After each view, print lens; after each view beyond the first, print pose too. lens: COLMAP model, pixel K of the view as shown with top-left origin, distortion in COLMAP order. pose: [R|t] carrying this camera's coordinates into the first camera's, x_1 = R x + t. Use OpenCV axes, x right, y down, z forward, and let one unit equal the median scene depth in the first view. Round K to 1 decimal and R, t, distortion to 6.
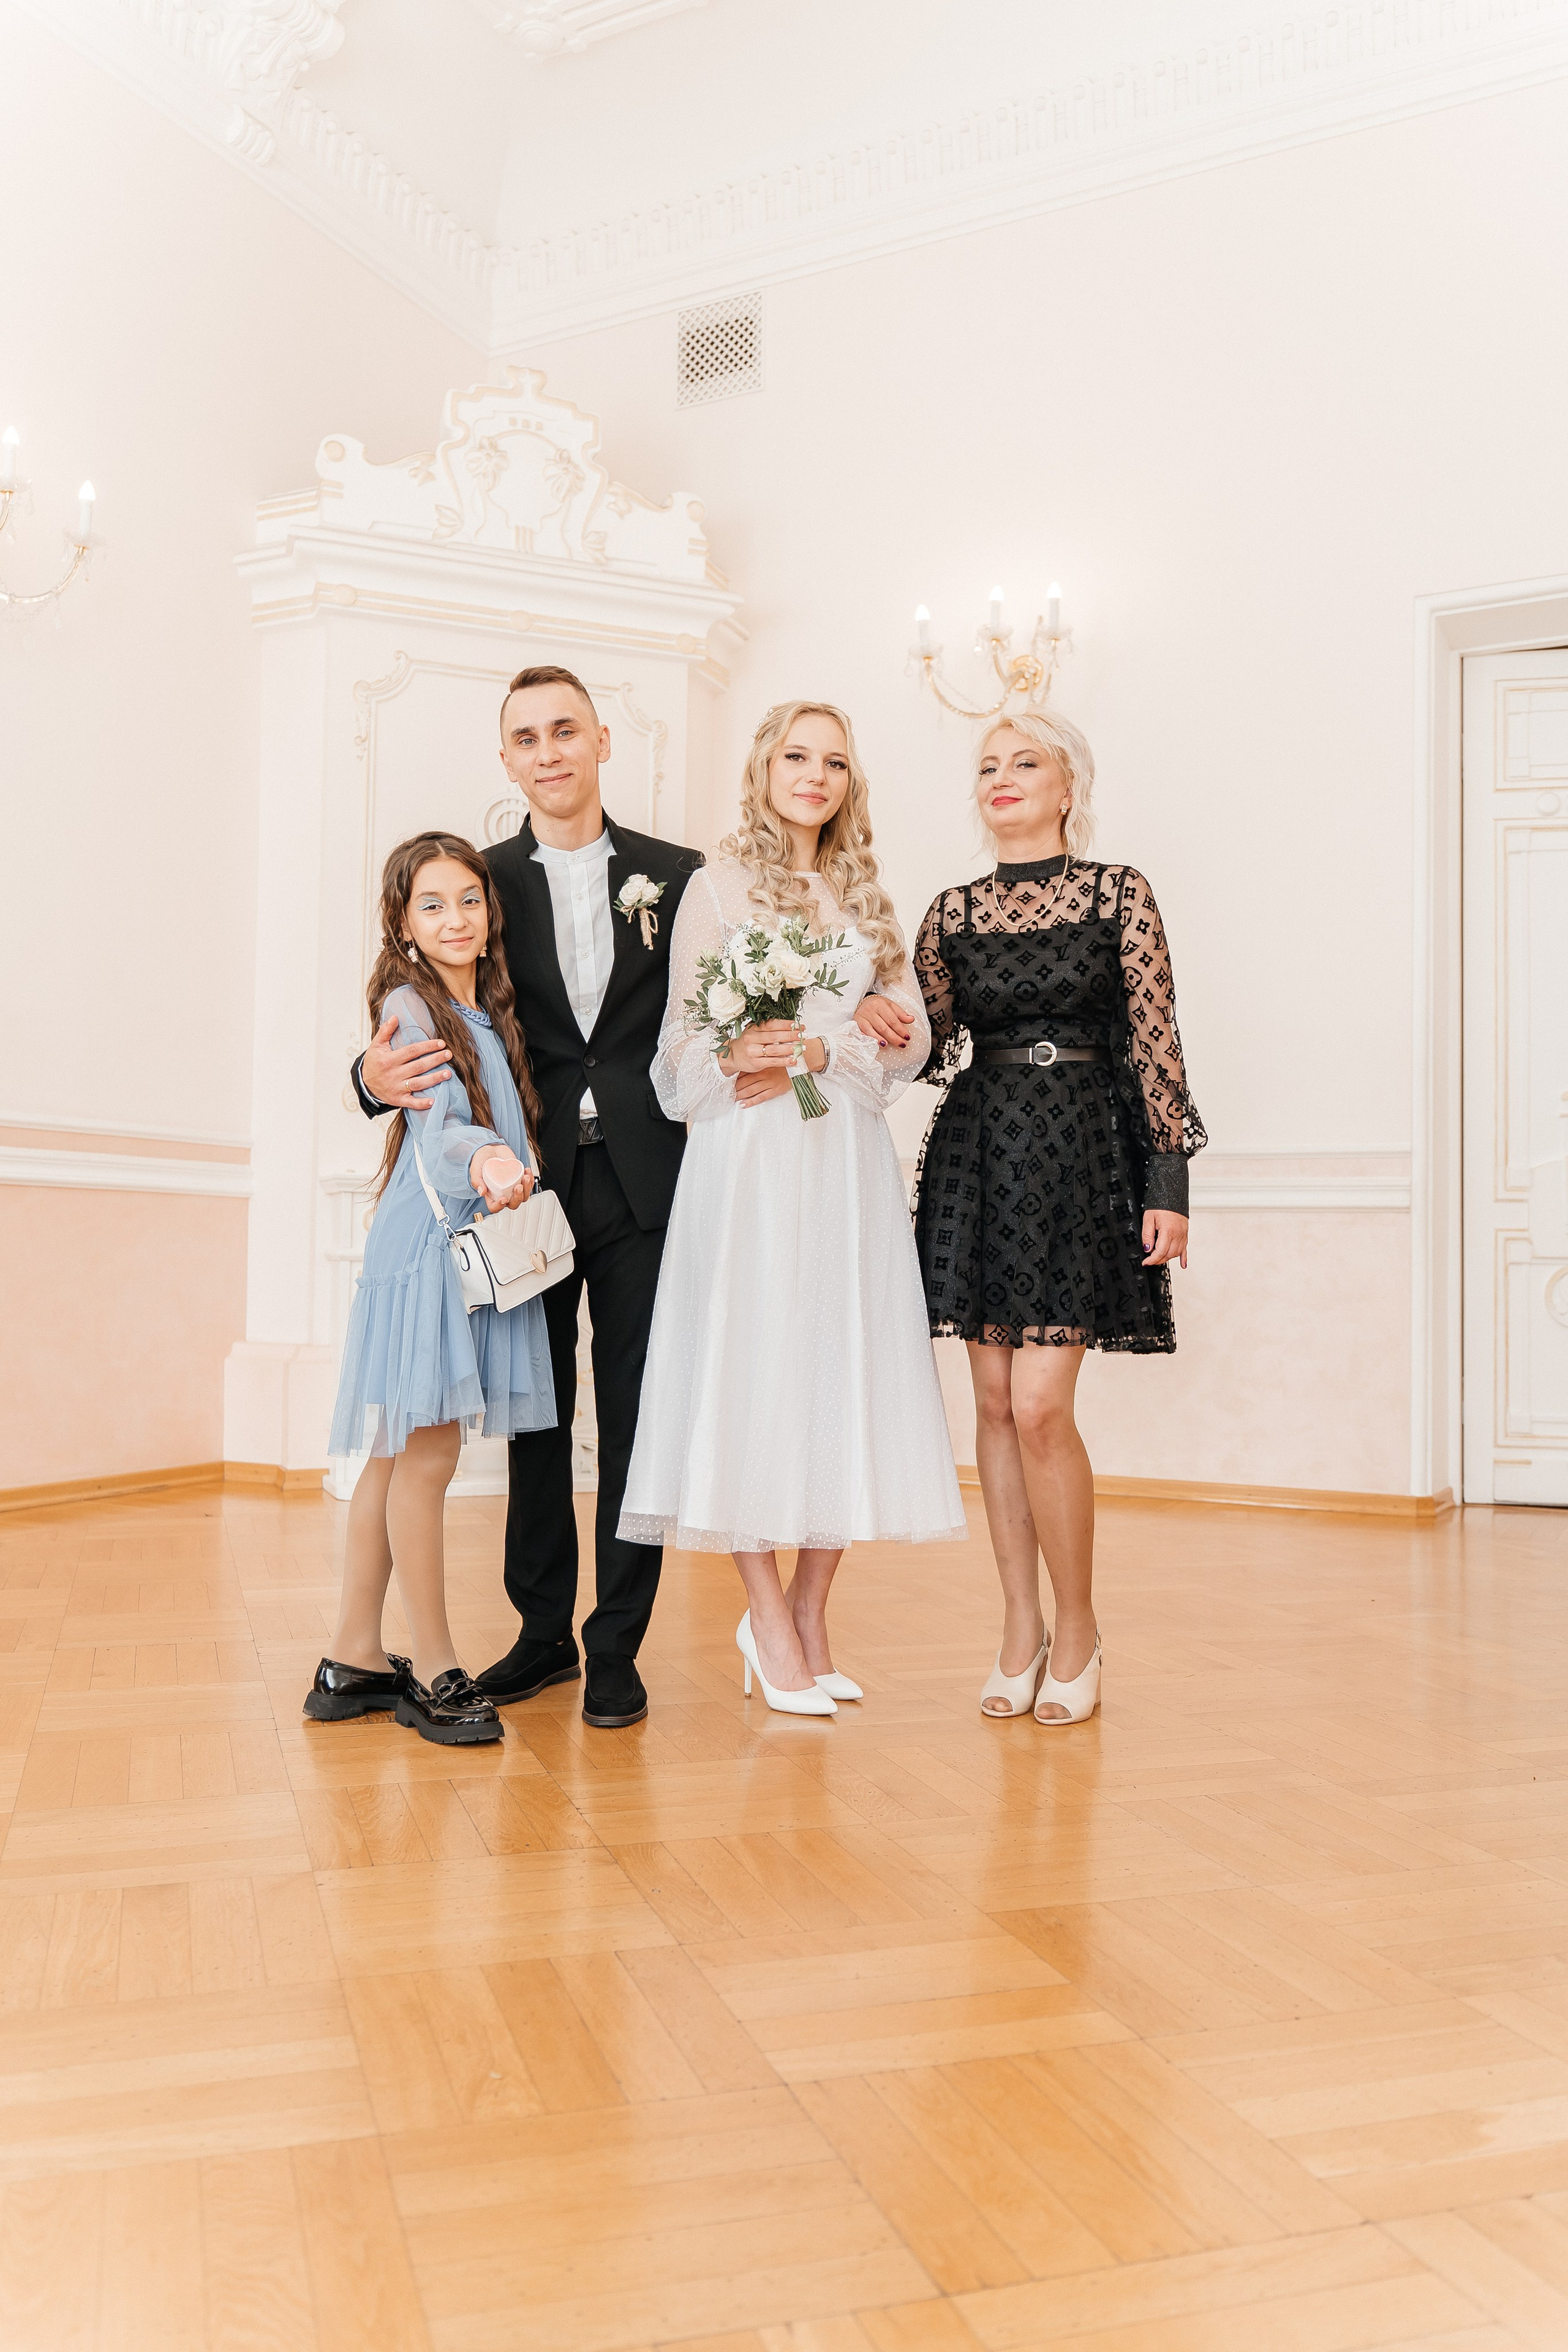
lens RADIAL K [[1914.1, 0, 784.0], [0, 1914.1, 1176.0], [0, 0, 1]] dist [0.004928, -0.001065]
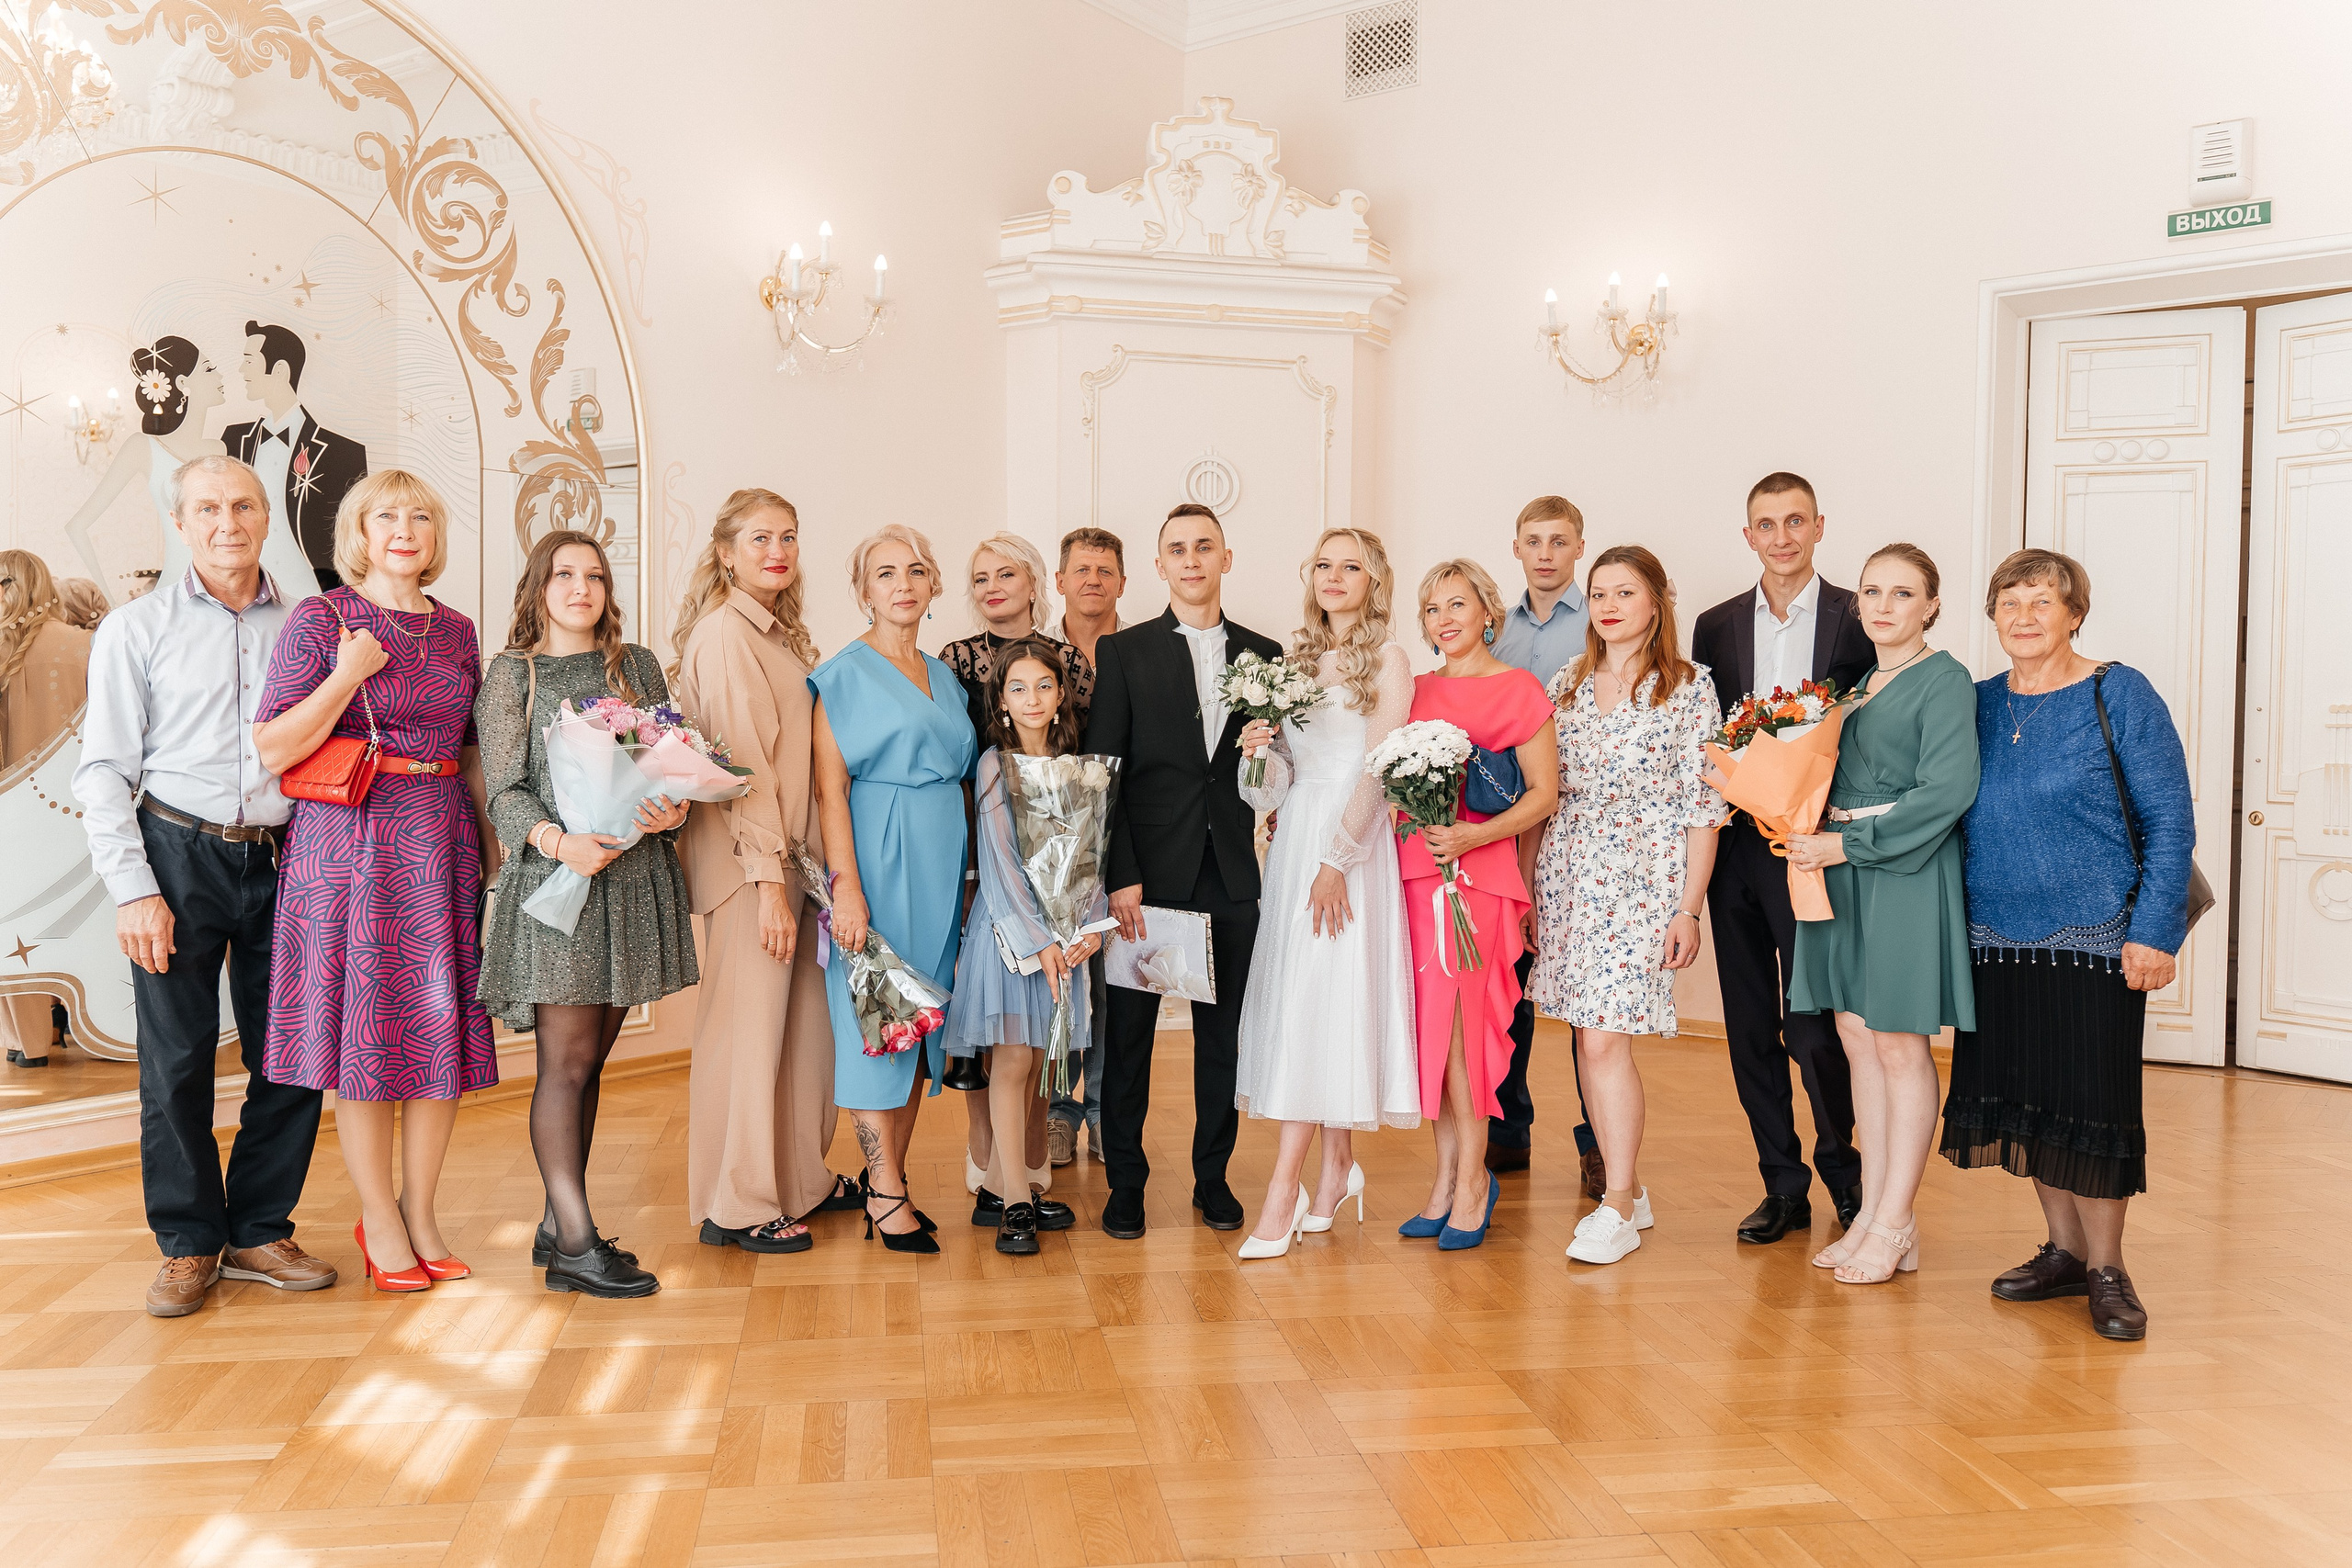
lens RADIAL K [[1913.9, 0, 1176.0], [0, 1913.9, 784.0], [0, 0, 1]] dist [0.004928, -0.001065]
pose [[0.987272, 0.001925, -0.159029, 0.032434], [0.010886, 0.996763, 0.079650, -0.090439], [0.158668, -0.080367, 0.984056, -0.223644]]
